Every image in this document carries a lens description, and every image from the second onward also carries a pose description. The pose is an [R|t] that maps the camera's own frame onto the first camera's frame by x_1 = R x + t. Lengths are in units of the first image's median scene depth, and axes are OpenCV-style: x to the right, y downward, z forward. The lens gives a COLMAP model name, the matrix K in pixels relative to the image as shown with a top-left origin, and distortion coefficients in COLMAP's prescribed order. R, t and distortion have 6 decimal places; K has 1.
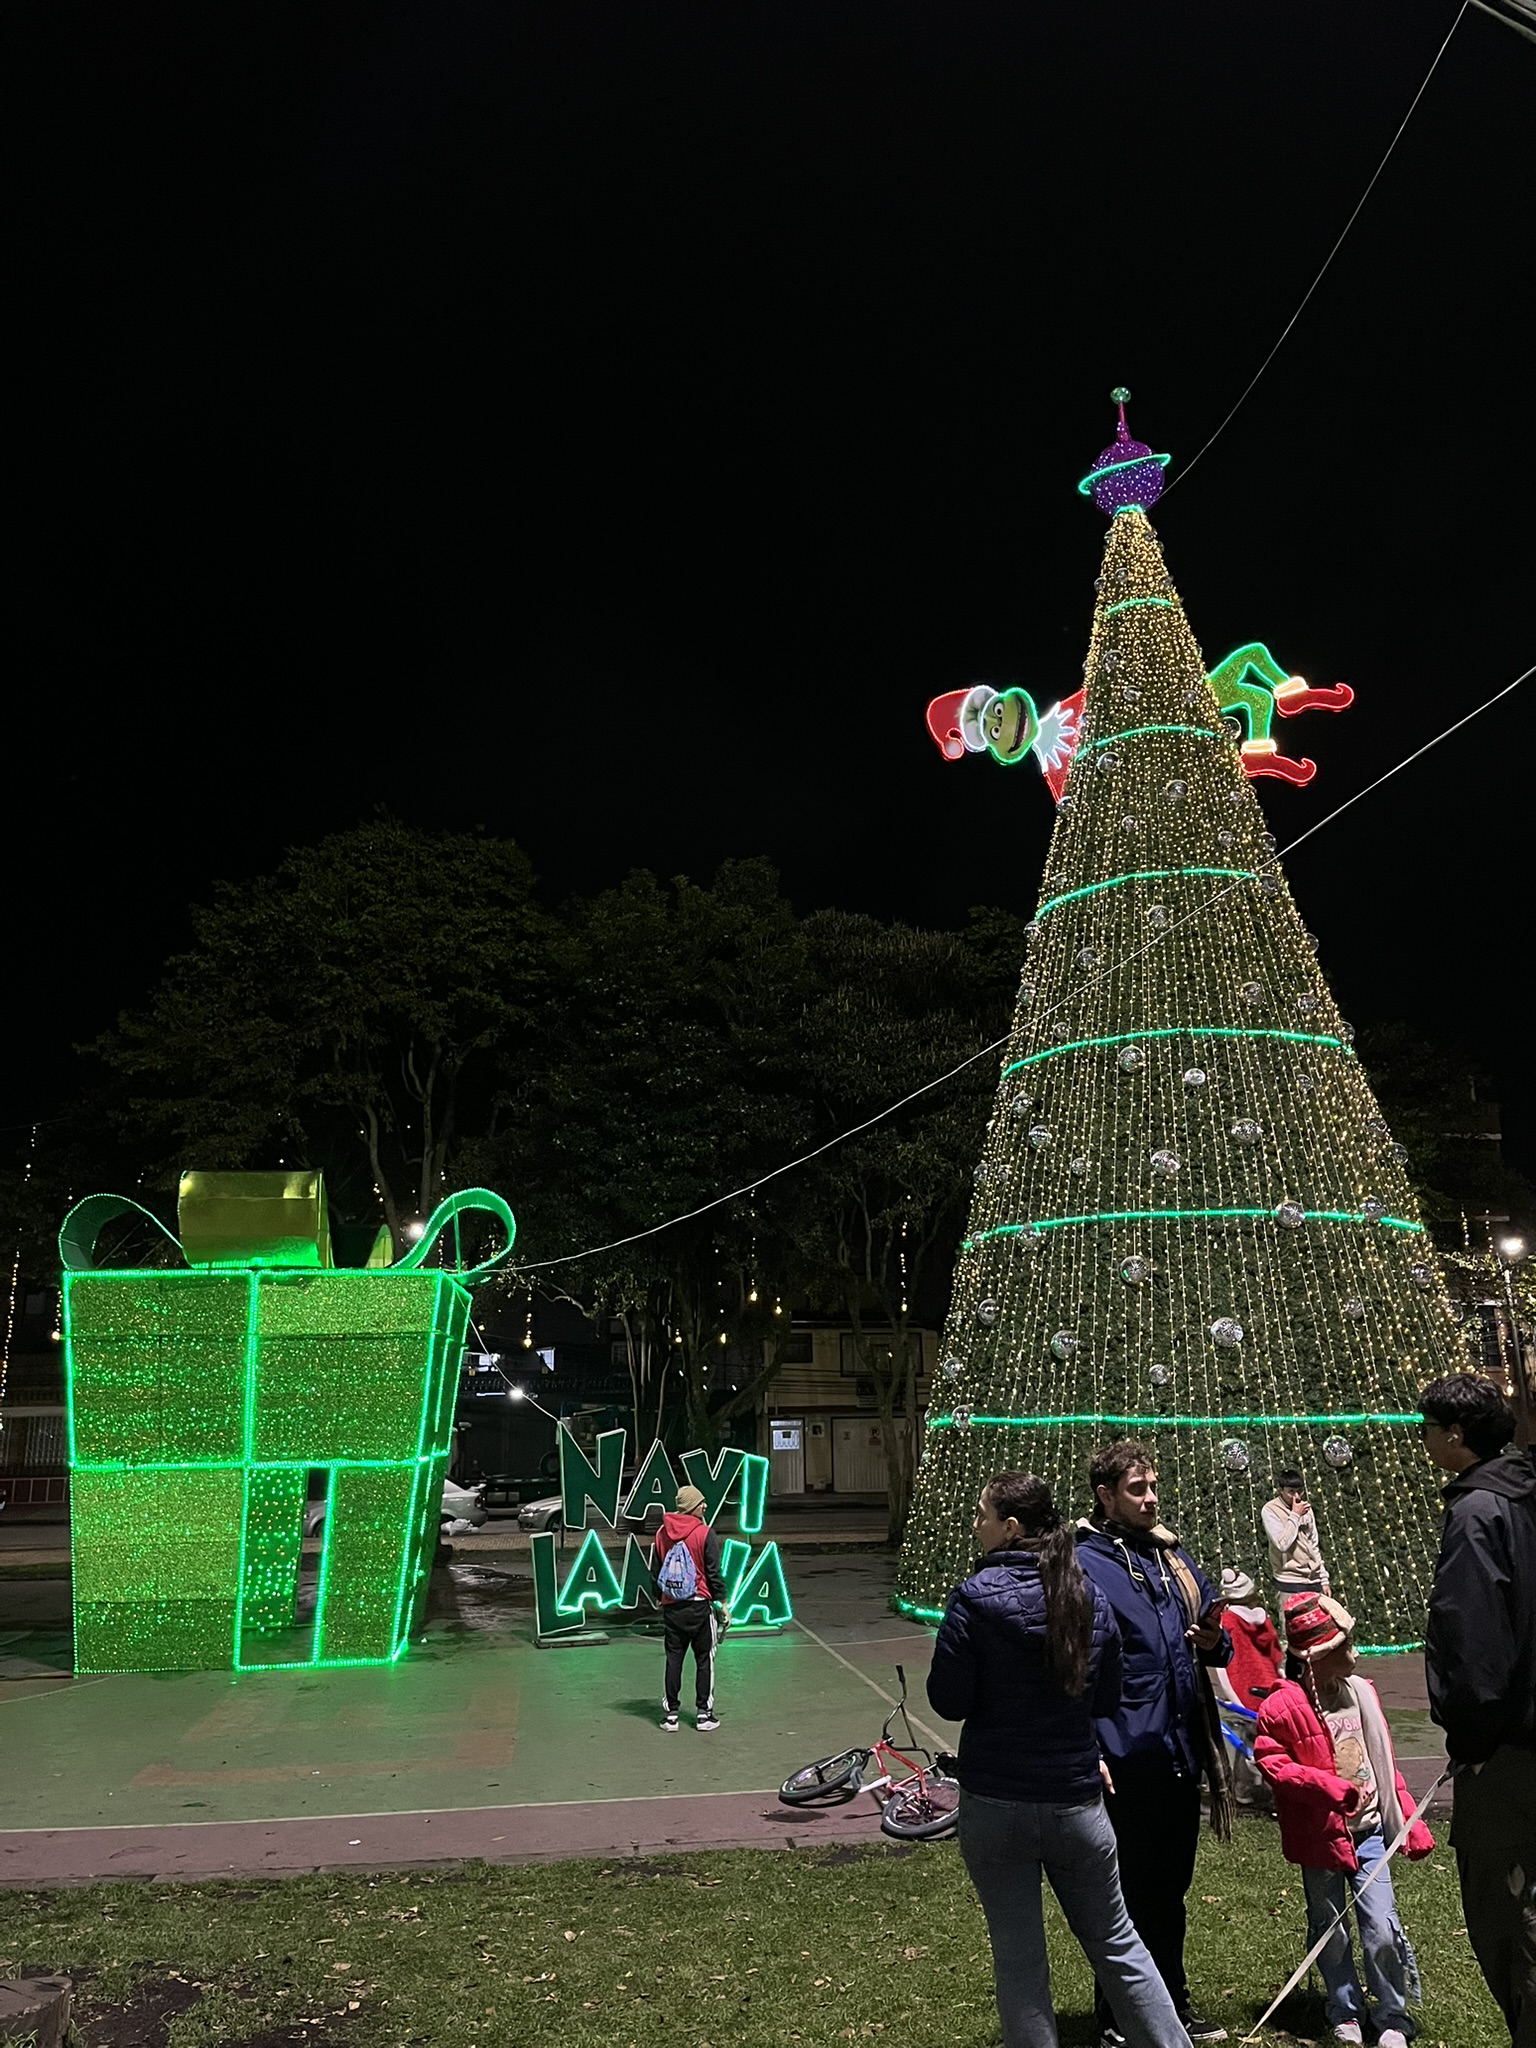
lens RADIAL K [[1539.6, 0, 768.0], [0, 1539.6, 1024.0], [0, 0, 1]] dist [0.082083, -0.103322]
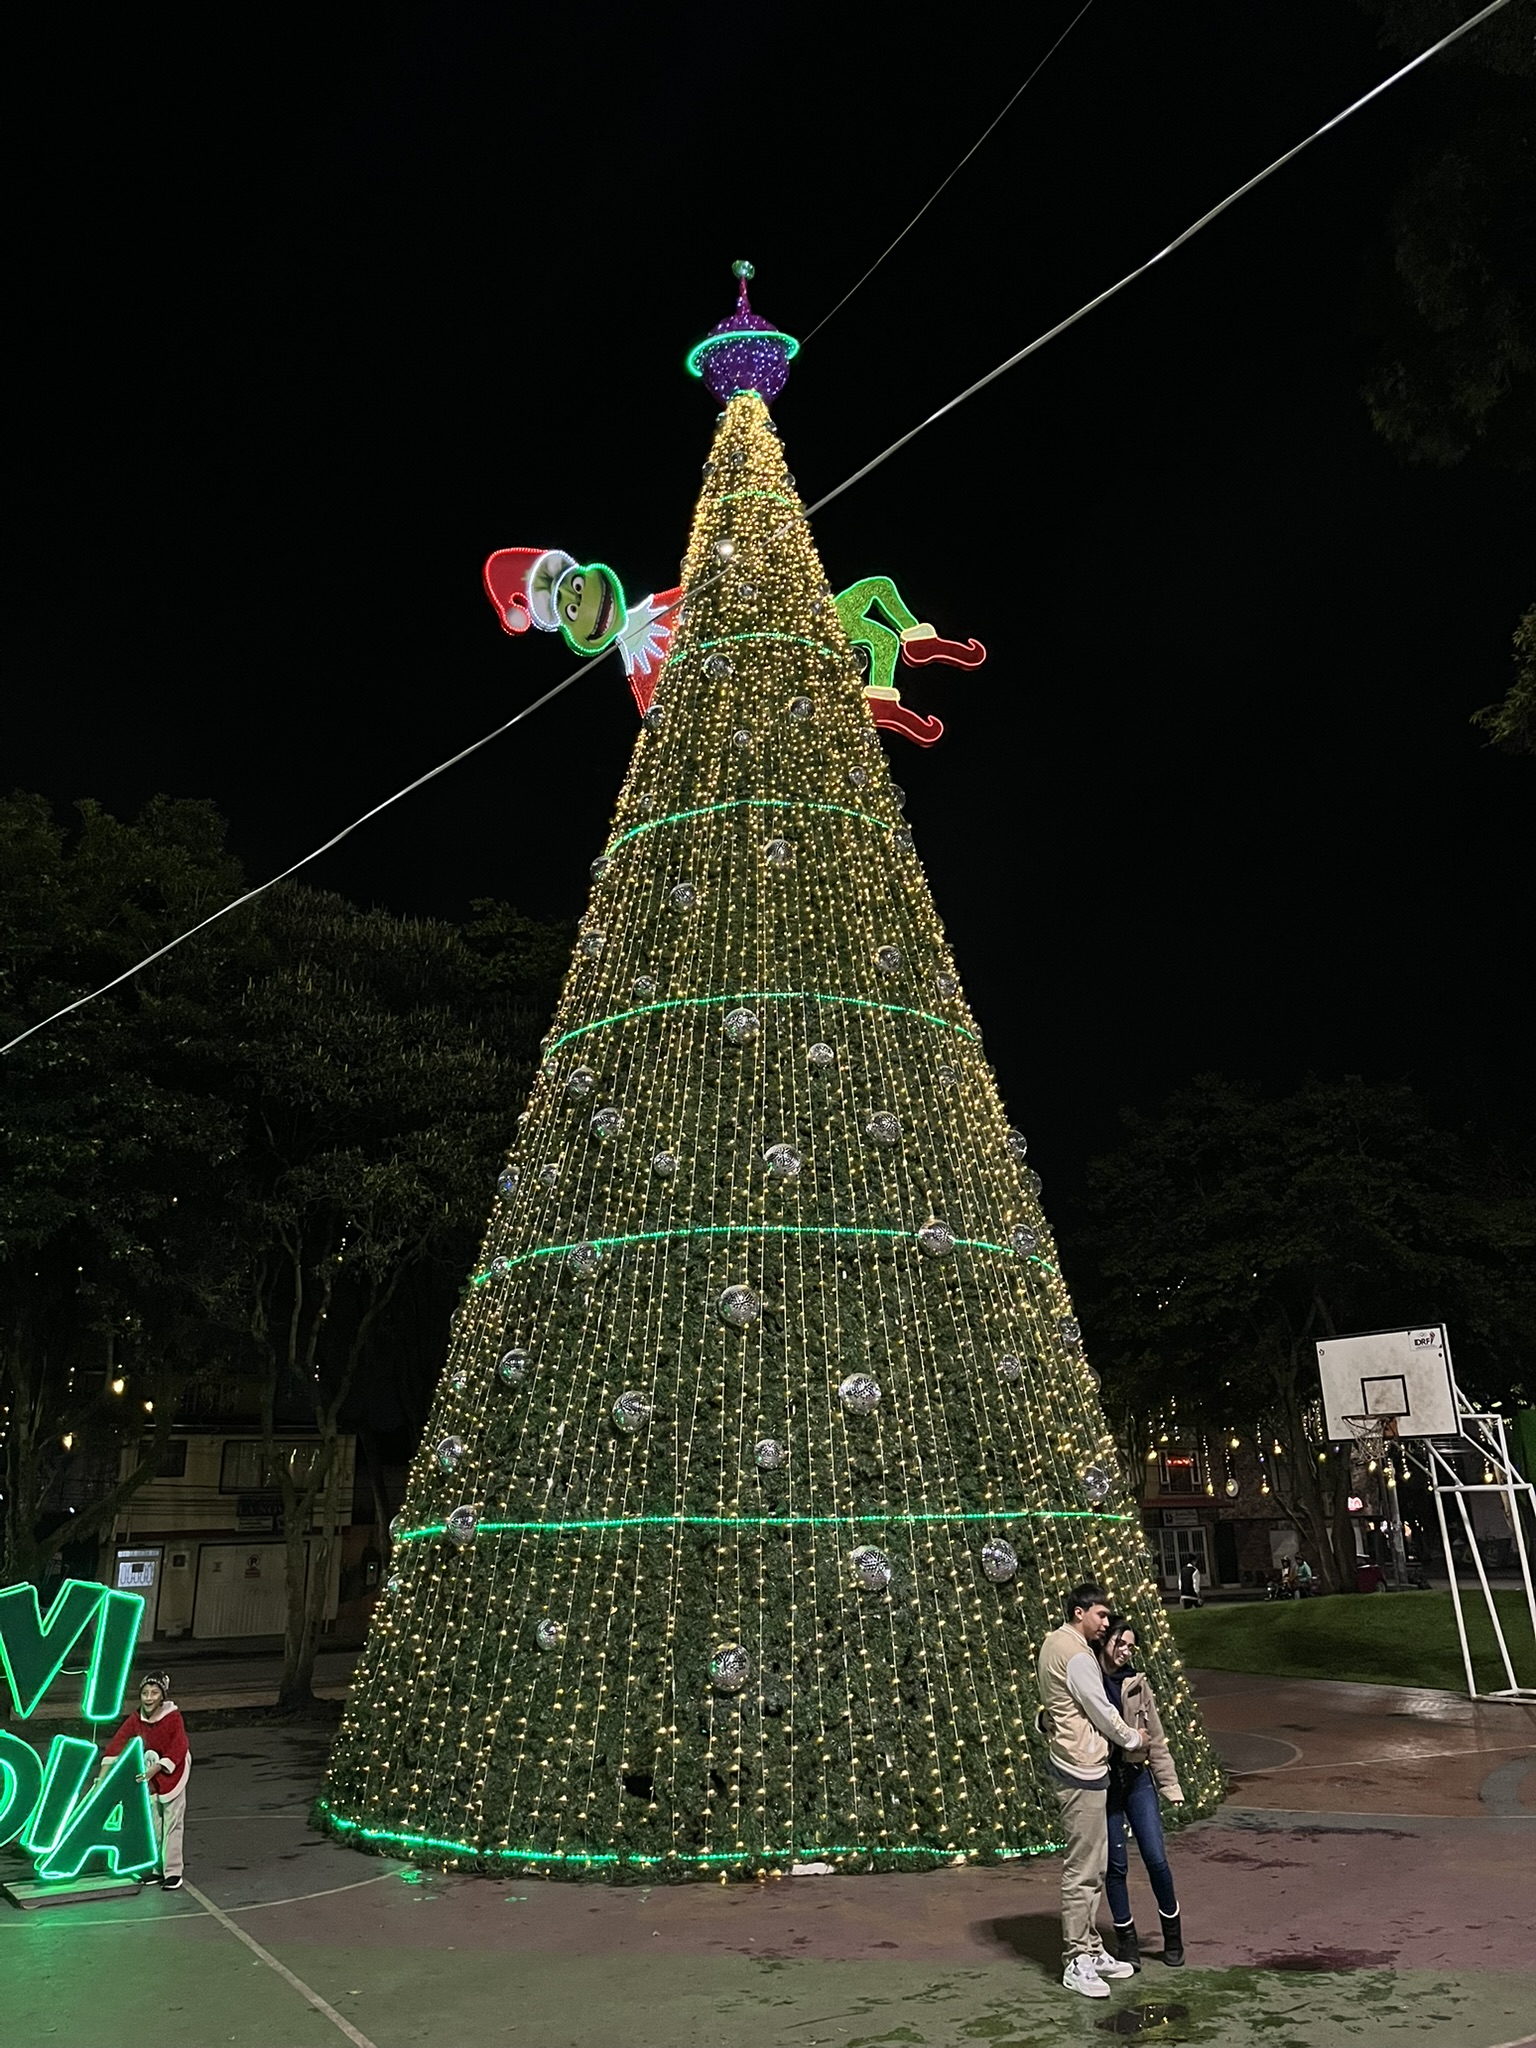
lens RADIAL K [[1539.6, 0, 768.0], [0, 1539.6, 1024.0], [0, 0, 1]] dist [0.082083, -0.103322]
pose [[0.926996, 0.110329, 0.358476, -0.017163], [-0.082969, 0.992400, -0.090880, 0.085174], [-0.365779, 0.054503, 0.929105, 0.299211]]
